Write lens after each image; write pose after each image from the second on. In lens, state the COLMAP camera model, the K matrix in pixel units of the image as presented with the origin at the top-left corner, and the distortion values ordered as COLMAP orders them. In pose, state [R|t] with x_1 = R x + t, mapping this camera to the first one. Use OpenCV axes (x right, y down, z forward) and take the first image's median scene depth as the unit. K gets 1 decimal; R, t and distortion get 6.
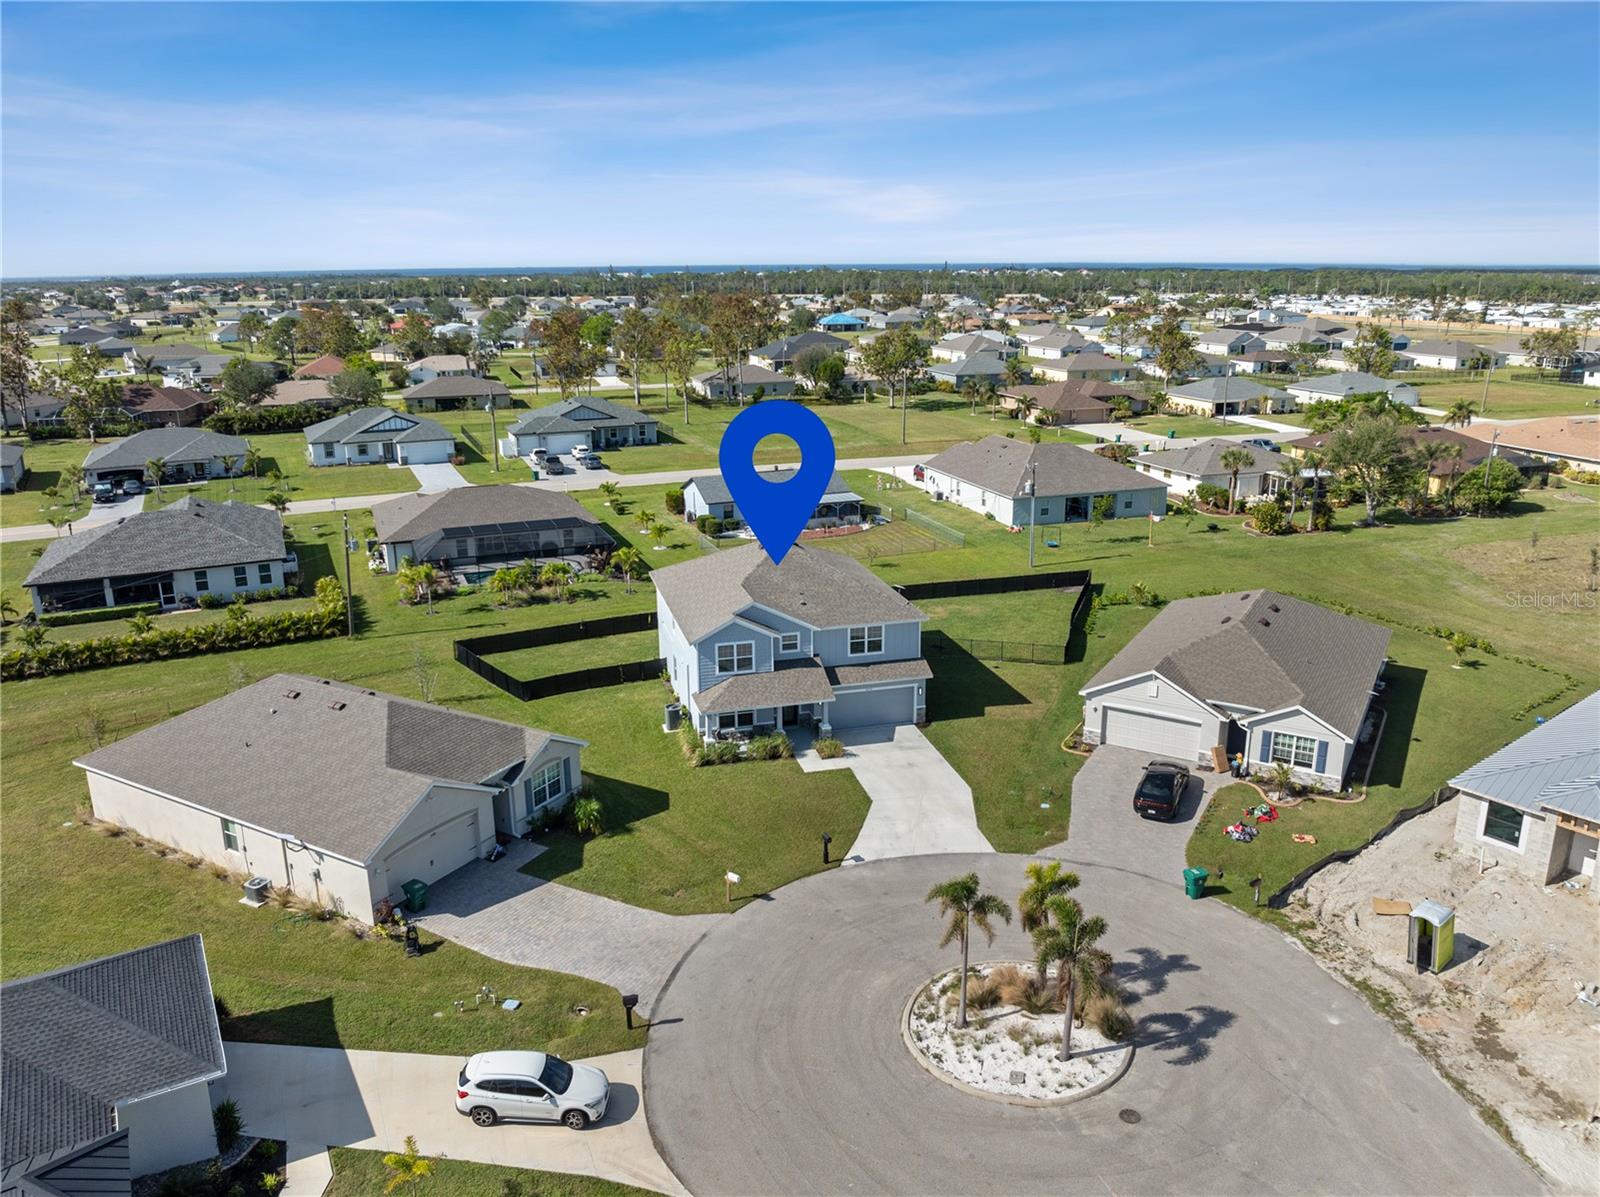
lens RADIAL K [[1168.7, 0, 800.0], [0, 1168.7, 598.5], [0, 0, 1]] dist [-0.041398, -0.005867]
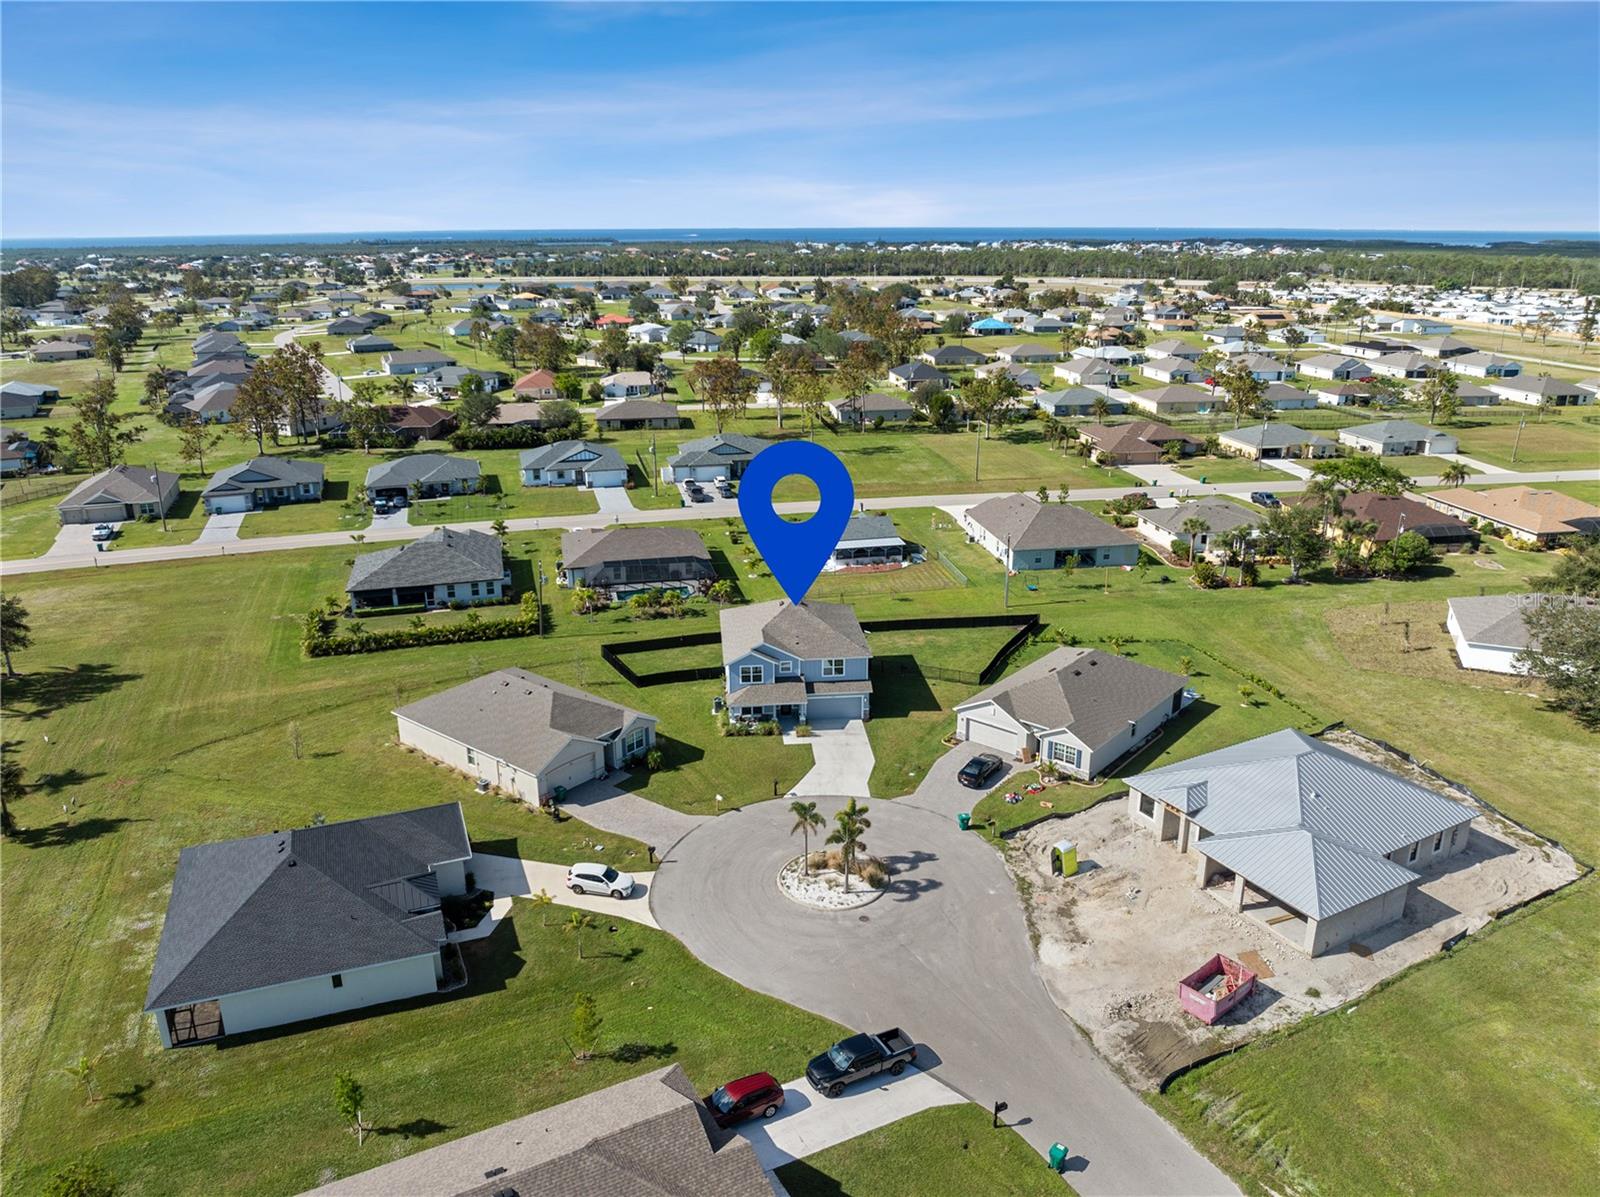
lens RADIAL K [[1123.5, 0, 800.0], [0, 1123.5, 598.5], [0, 0, 1]] dist [-0.035864, 0.000451]
pose [[0.986655, 0.054266, -0.153519, 0.213969], [-0.048496, 0.997978, 0.041083, -0.107677], [0.155438, -0.033089, 0.987291, -0.500343]]
